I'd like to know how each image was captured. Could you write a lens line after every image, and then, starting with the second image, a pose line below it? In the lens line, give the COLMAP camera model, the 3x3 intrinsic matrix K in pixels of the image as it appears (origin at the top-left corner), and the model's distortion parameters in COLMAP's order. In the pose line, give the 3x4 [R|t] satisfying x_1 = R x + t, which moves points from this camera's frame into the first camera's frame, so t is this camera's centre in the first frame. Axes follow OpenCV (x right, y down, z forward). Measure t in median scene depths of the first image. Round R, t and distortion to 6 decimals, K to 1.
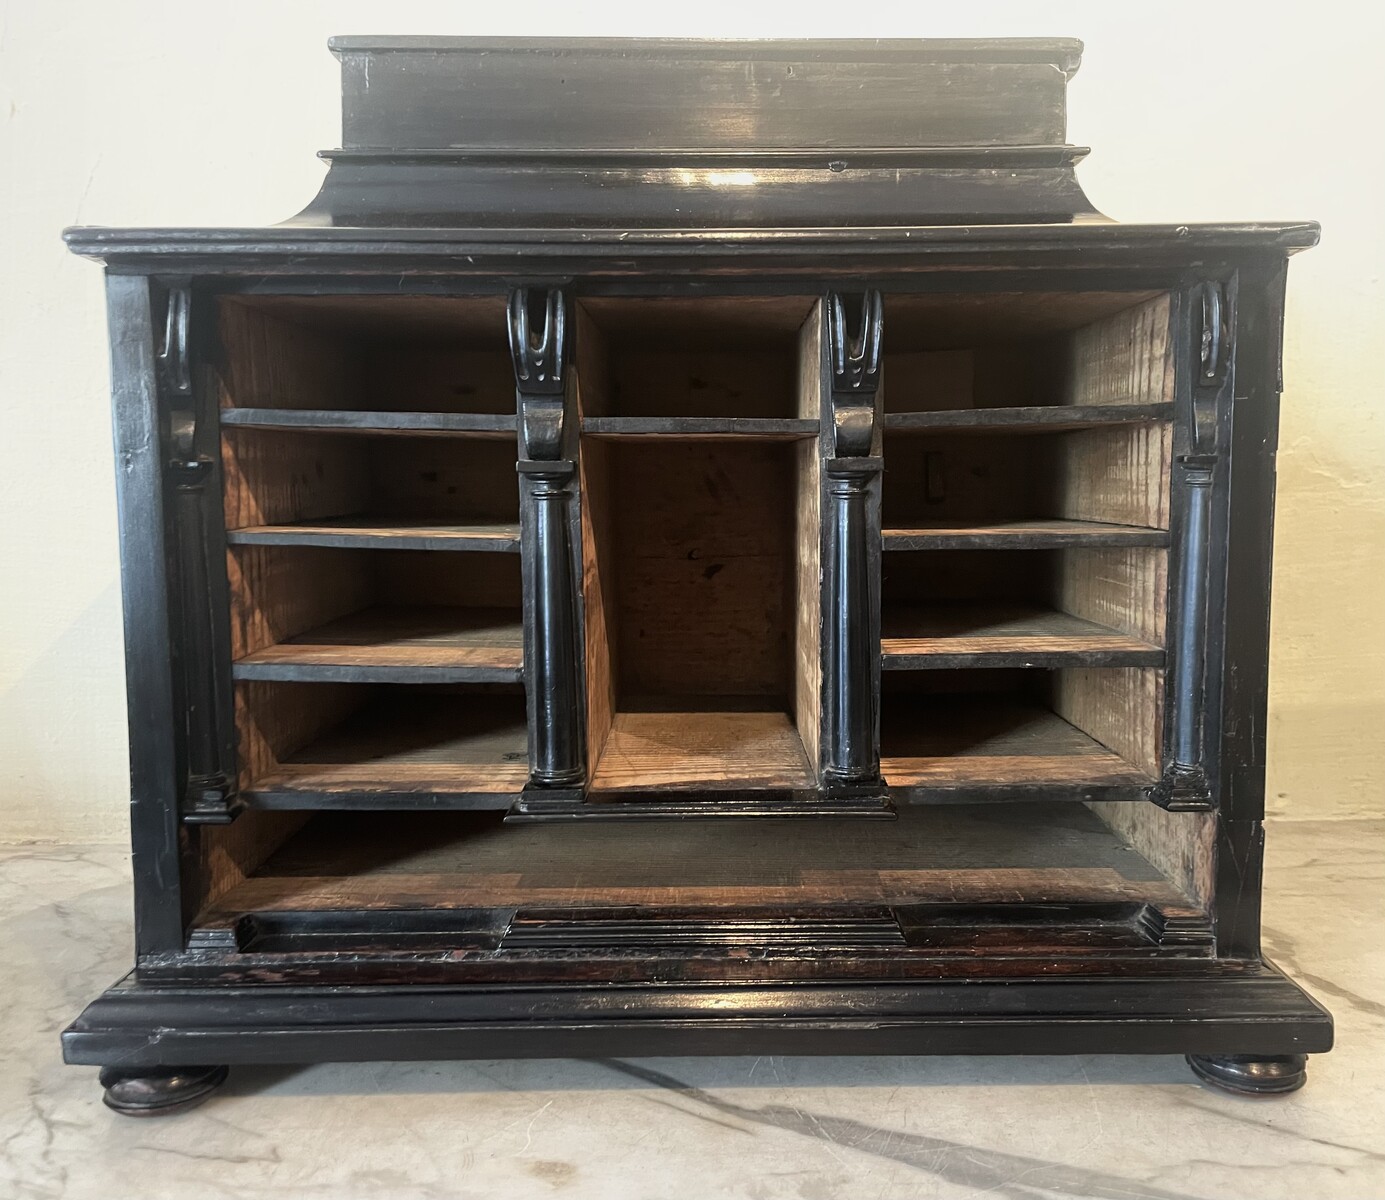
lens RADIAL K [[1200.2, 0, 699.7], [0, 1200.2, 595.5], [0, 0, 1]] dist [0.070883, -0.108690]
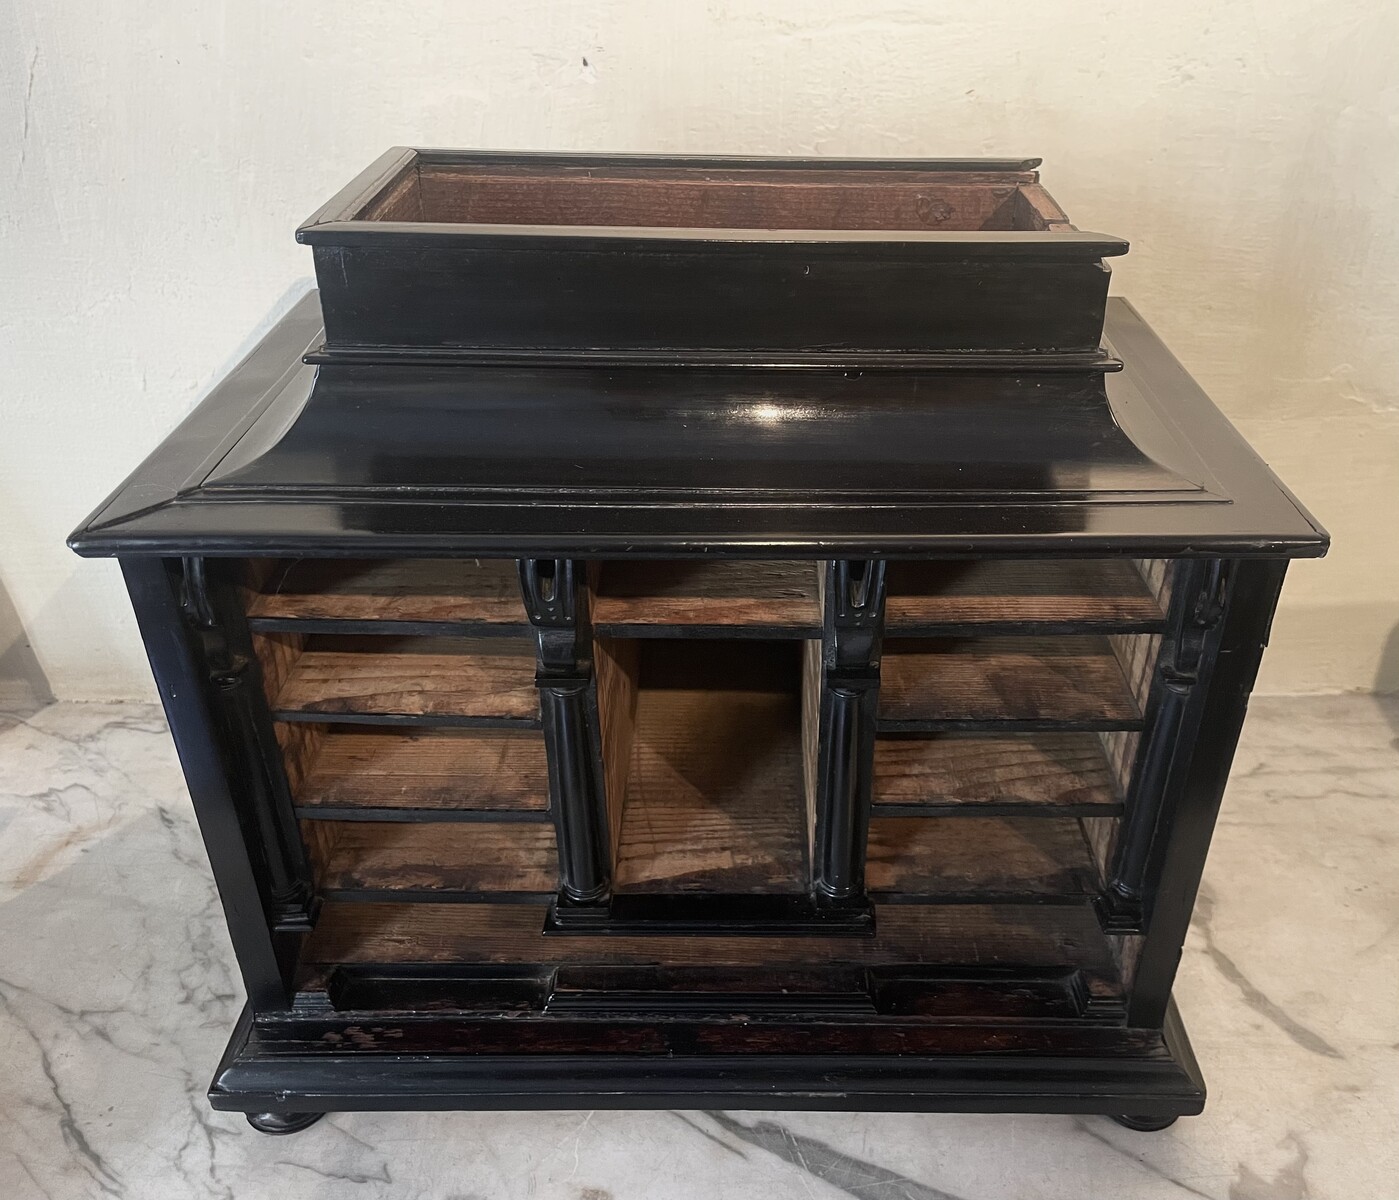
lens RADIAL K [[1200.2, 0, 725.1], [0, 1200.2, 580.6], [0, 0, 1]] dist [0.074877, -0.112817]
pose [[0.999929, 0.009678, -0.006943, 0.023269], [-0.005693, 0.900363, 0.435103, -0.684648], [0.010462, -0.435033, 0.900354, 0.087033]]
